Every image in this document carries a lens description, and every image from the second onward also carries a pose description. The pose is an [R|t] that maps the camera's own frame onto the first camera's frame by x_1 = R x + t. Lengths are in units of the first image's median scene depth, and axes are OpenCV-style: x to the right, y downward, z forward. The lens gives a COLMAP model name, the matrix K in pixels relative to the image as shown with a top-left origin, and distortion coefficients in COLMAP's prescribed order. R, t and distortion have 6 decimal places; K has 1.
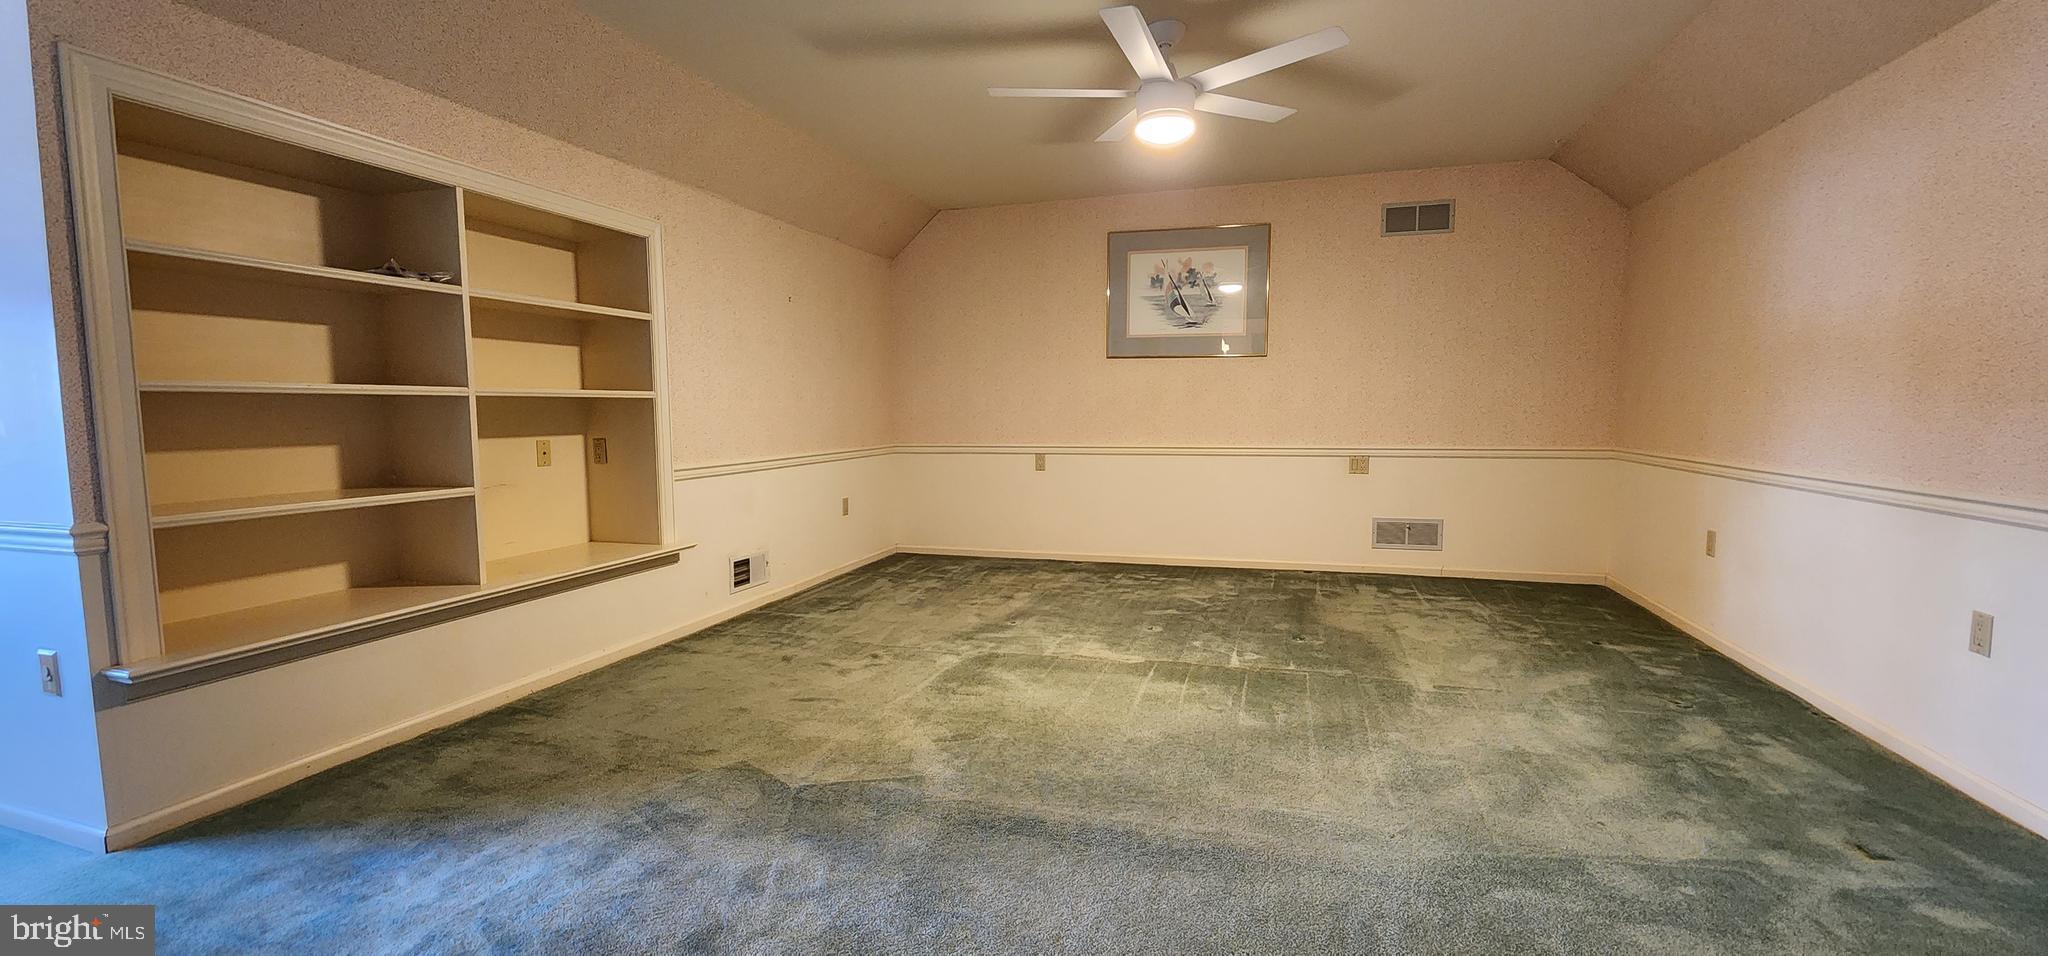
lens RADIAL K [[842.0, 0, 1018.9], [0, 842.0, 482.5], [0, 0, 1]] dist [0.000761, 0.000375]
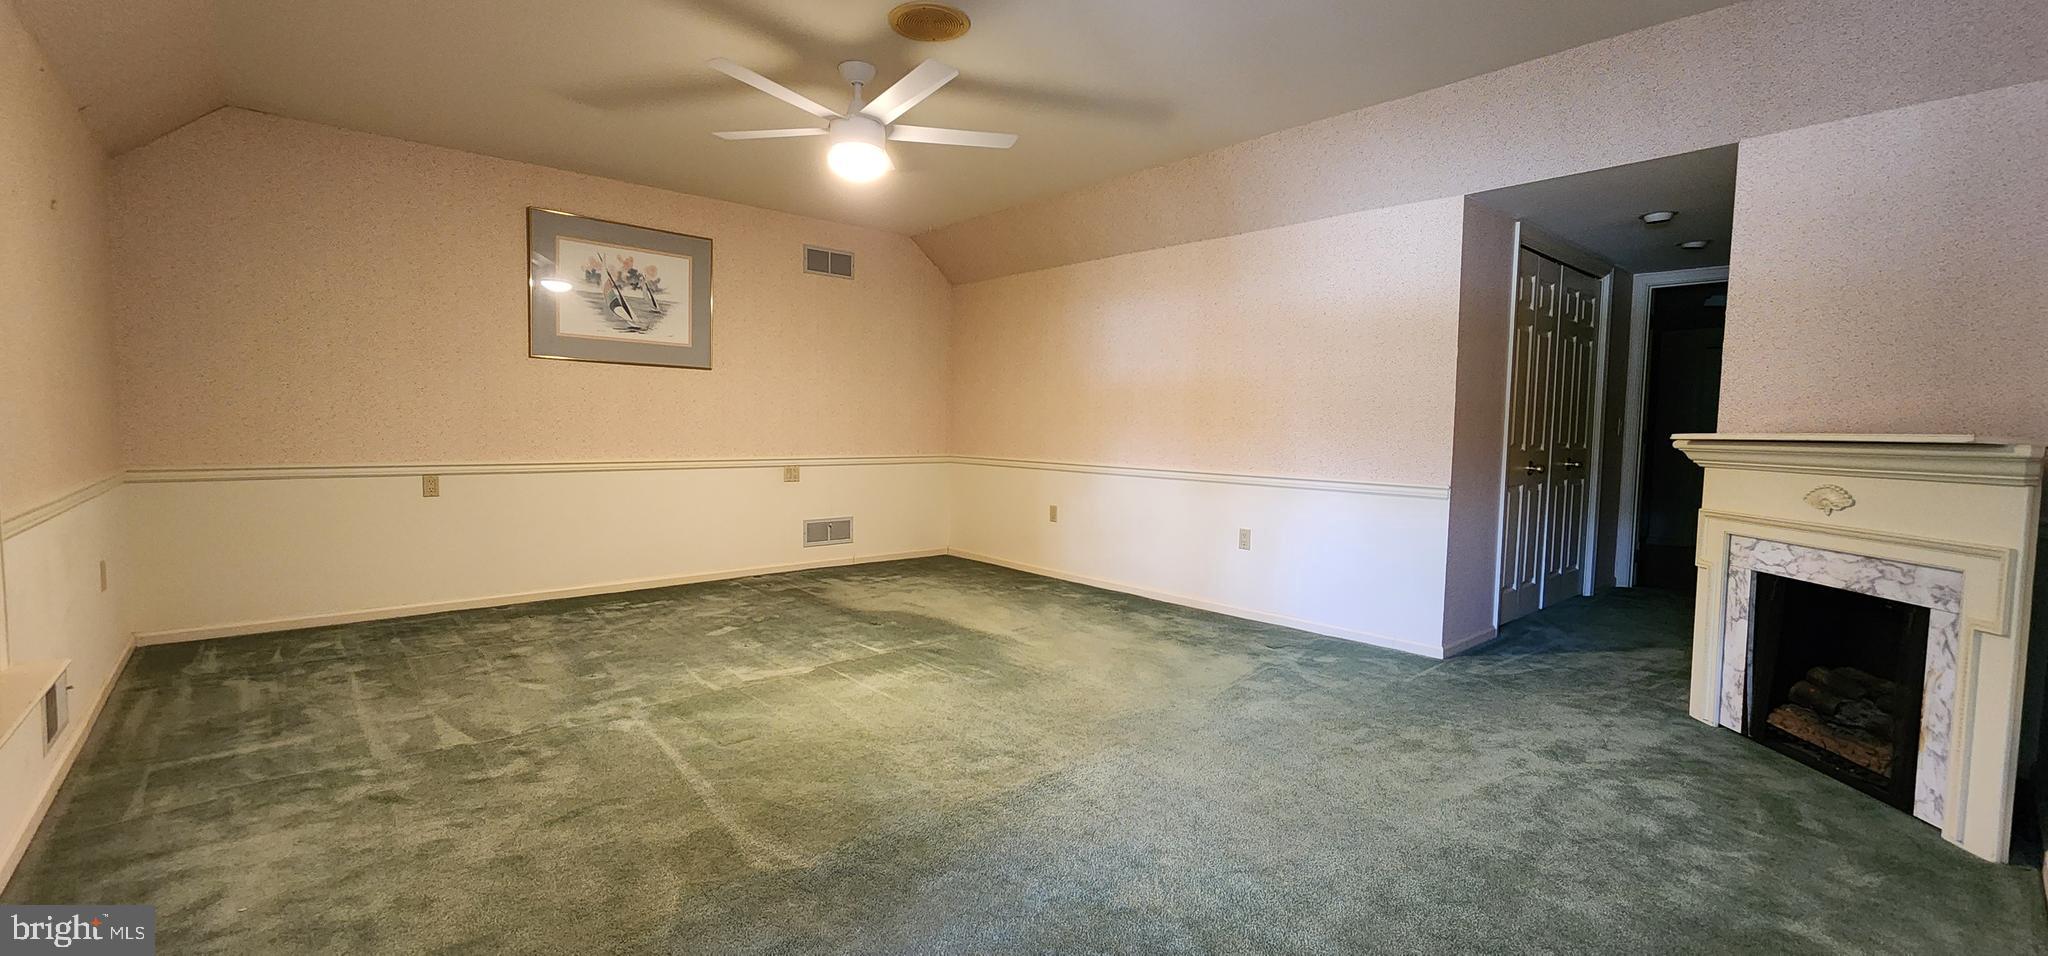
lens RADIAL K [[842.0, 0, 1018.9], [0, 842.0, 482.5], [0, 0, 1]] dist [0.000761, 0.000375]
pose [[0.515739, -0.041730, 0.855729, -0.533890], [0.055844, 0.998326, 0.015027, -0.012928], [-0.854924, 0.040038, 0.517206, 0.231328]]
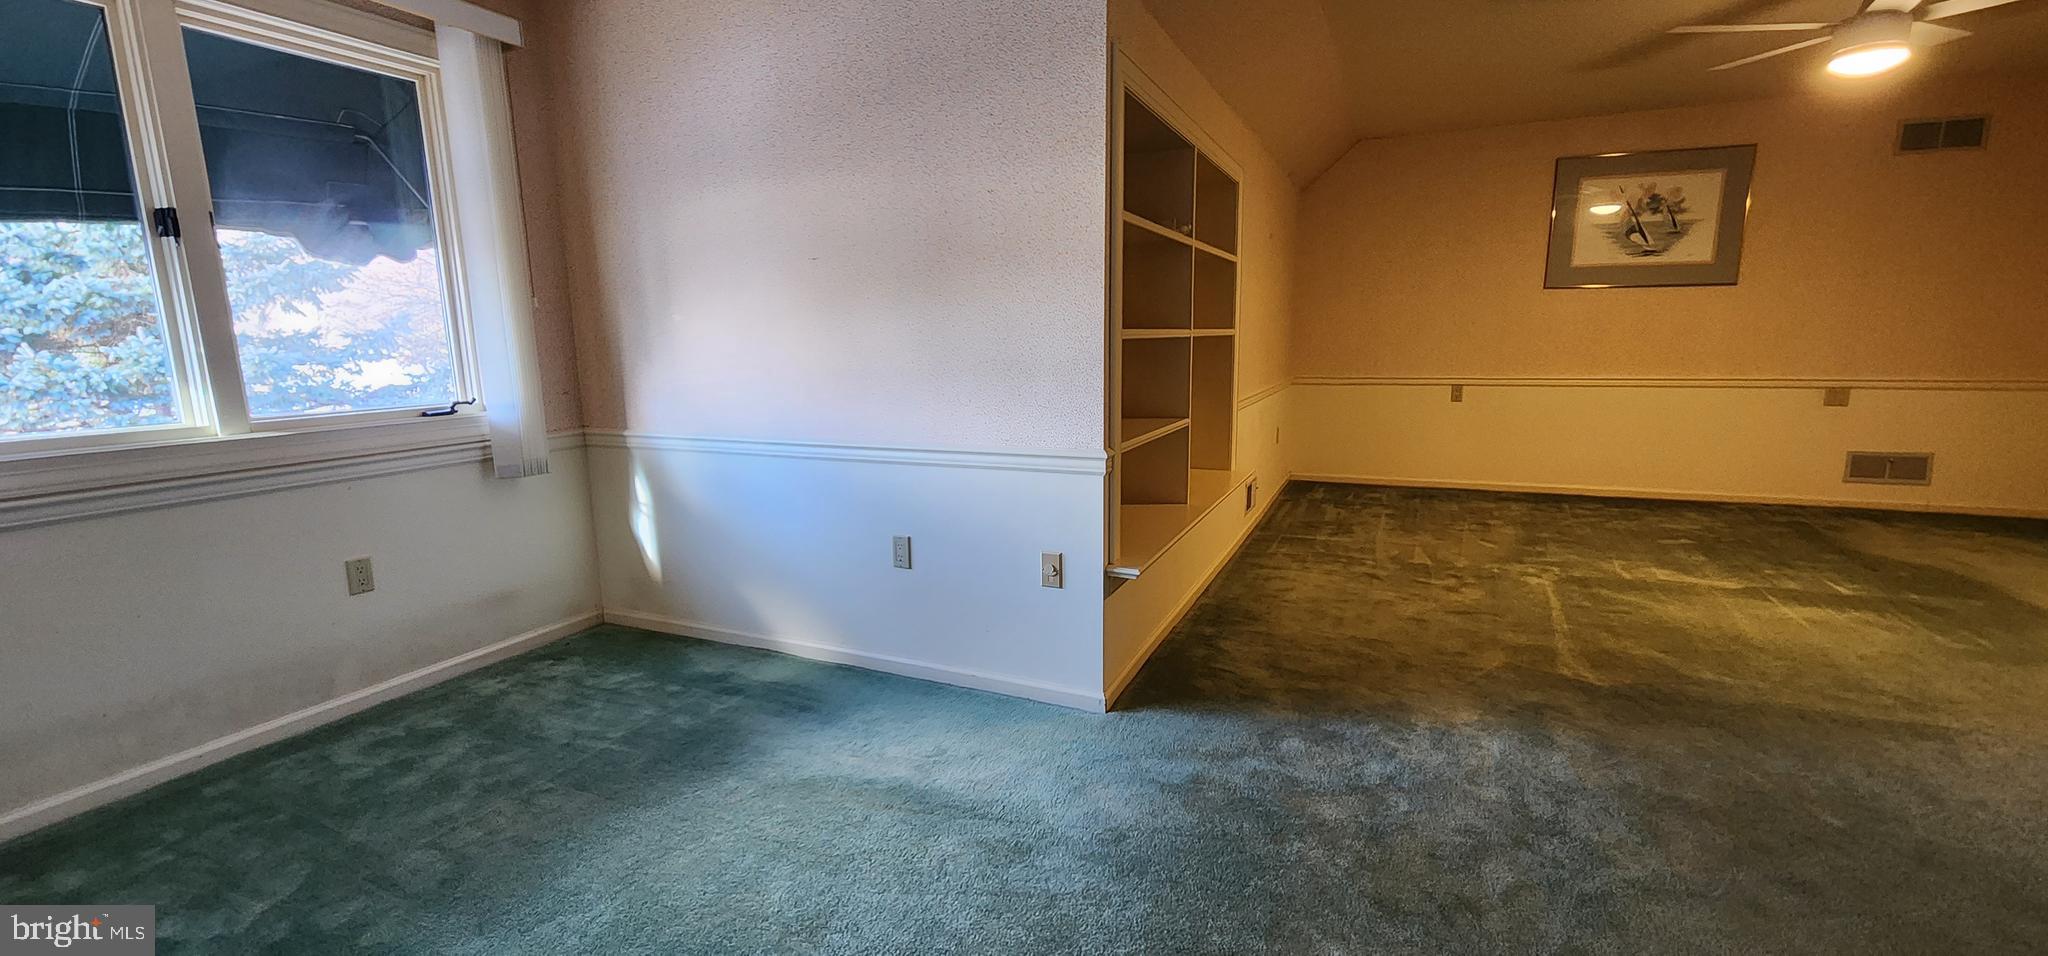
lens RADIAL K [[849.3, 0, 1026.9], [0, 849.3, 483.5], [0, 0, 1]] dist [0.001663, -0.000183]
pose [[0.993347, 0.013973, -0.114309, -0.562980], [-0.003946, 0.996159, 0.087479, -0.004679], [0.115092, -0.086446, 0.989586, -0.124372]]
